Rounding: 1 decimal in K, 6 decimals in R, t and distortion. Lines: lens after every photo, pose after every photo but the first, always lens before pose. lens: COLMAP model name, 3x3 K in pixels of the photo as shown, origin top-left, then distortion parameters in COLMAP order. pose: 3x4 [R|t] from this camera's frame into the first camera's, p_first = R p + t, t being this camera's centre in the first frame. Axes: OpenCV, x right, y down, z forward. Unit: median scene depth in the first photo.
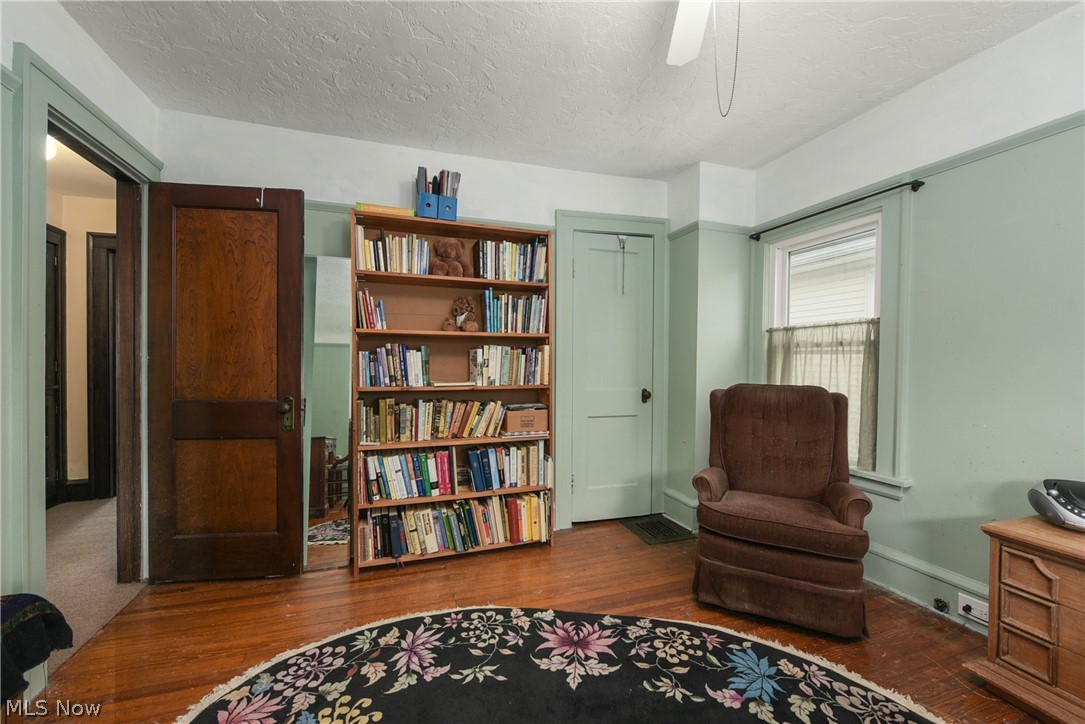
lens RADIAL K [[431.9, 0, 534.6], [0, 431.9, 364.4], [0, 0, 1]] dist [-0.014113, -0.000278]
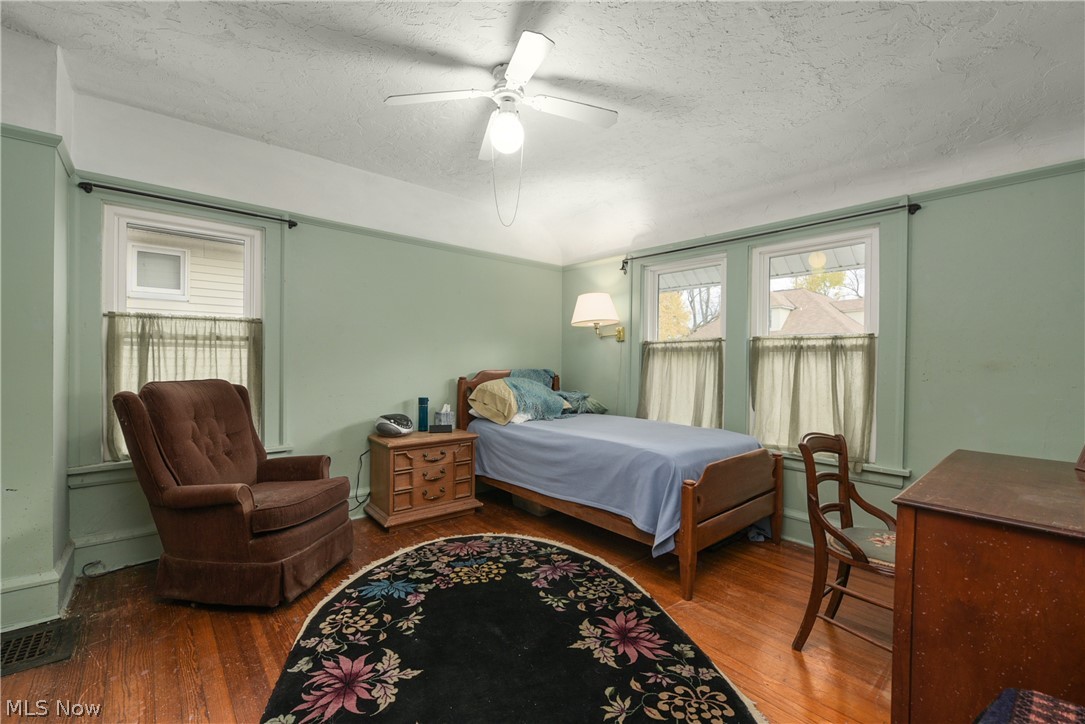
lens RADIAL K [[459.8, 0, 541.0], [0, 459.8, 360.4], [0, 0, 1]] dist [-0.006155, -0.001420]
pose [[-0.385264, -0.013865, 0.922702, -0.866095], [-0.003885, 0.999903, 0.013403, -0.015514], [-0.922798, 0.001579, -0.385280, 0.961395]]
